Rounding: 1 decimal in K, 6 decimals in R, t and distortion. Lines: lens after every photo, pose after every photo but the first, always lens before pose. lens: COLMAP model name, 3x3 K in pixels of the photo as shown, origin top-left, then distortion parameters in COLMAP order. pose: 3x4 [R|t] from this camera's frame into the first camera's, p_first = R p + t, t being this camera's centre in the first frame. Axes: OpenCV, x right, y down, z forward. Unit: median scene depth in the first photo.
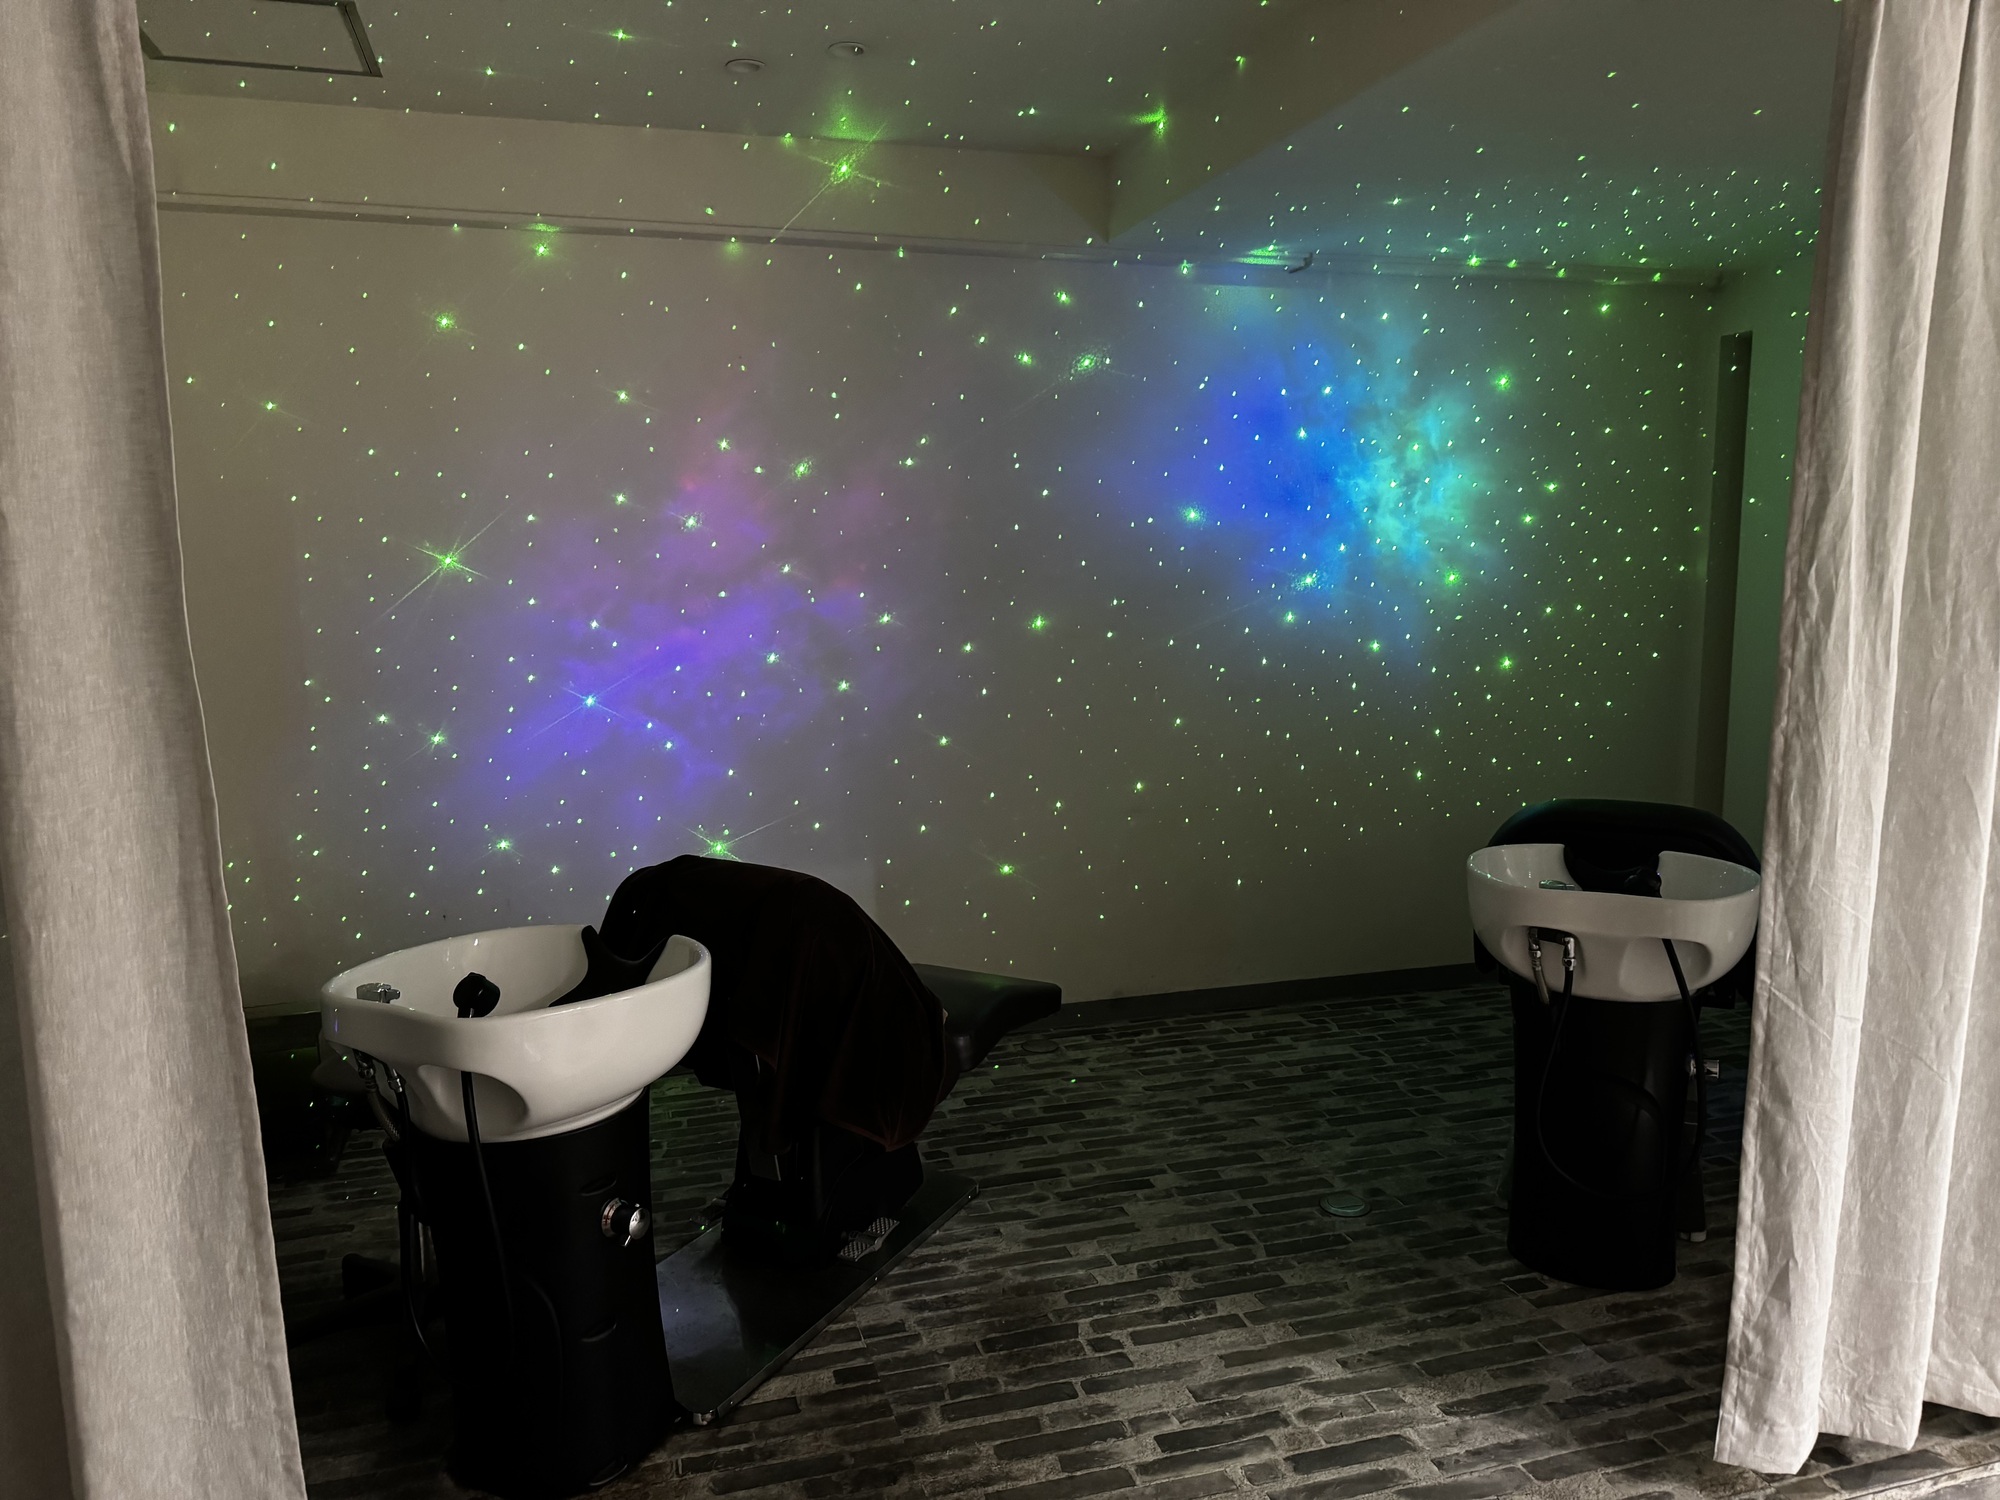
lens RADIAL K [[1433.2, 0, 998.6], [0, 1433.2, 755.5], [0, 0, 1]] dist [-0.007712, -0.002111]
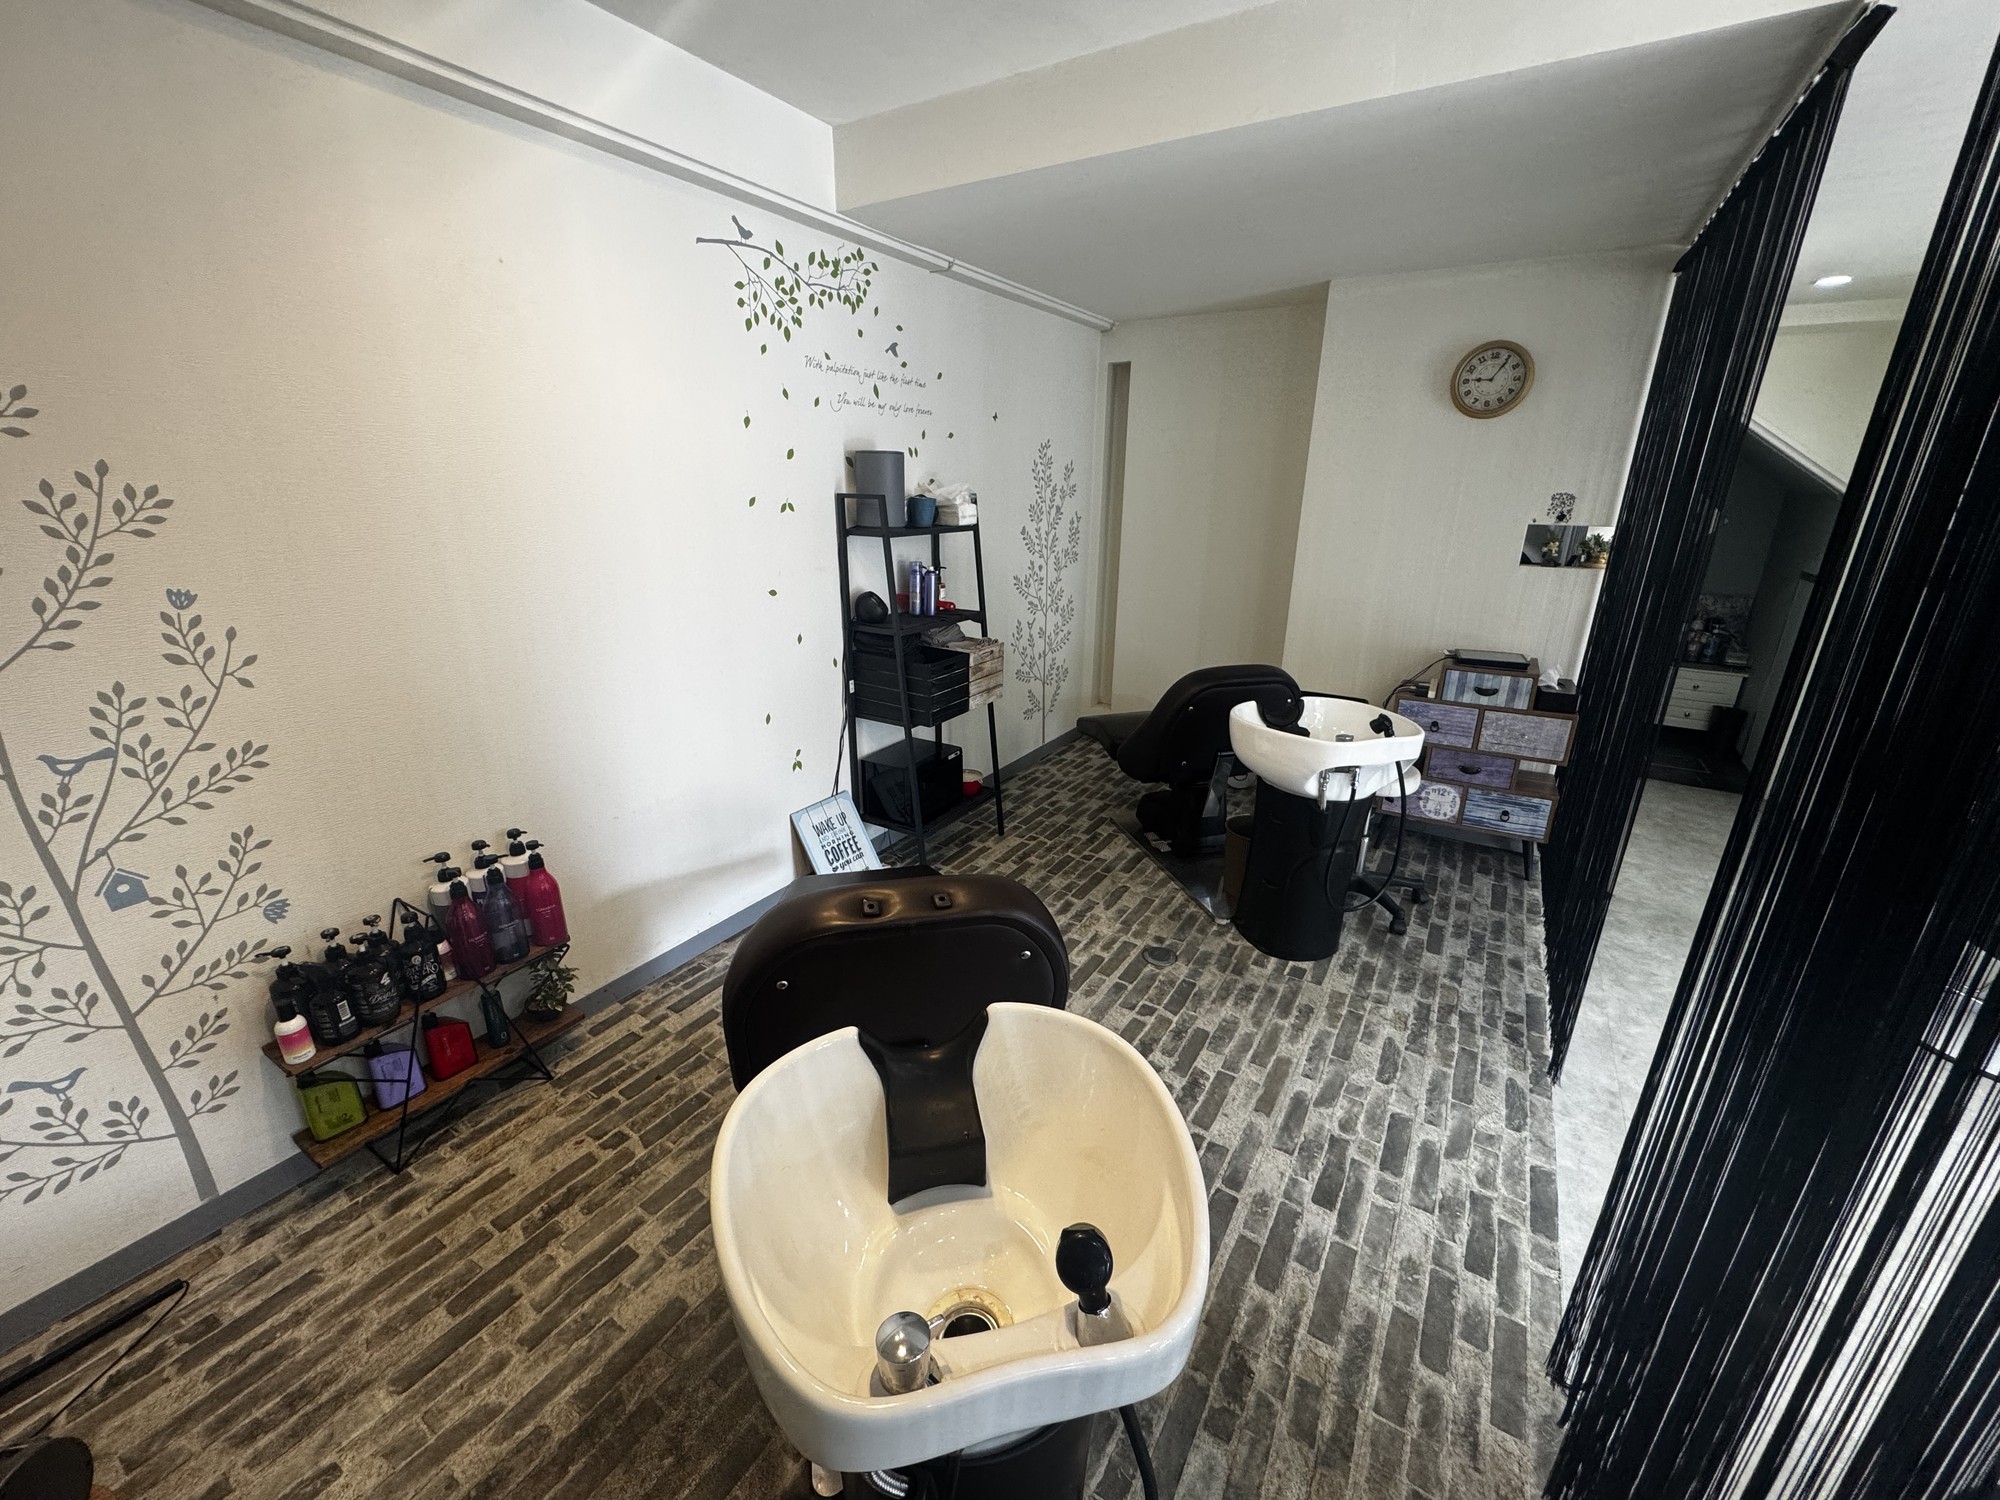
lens RADIAL K [[795.2, 0, 1004.5], [0, 795.2, 750.9], [0, 0, 1]] dist [0.002028, 0.000125]
pose [[0.749286, -0.201030, 0.630997, -0.437136], [0.077629, 0.972906, 0.217777, -0.113484], [-0.657681, -0.114194, 0.744591, 0.587259]]
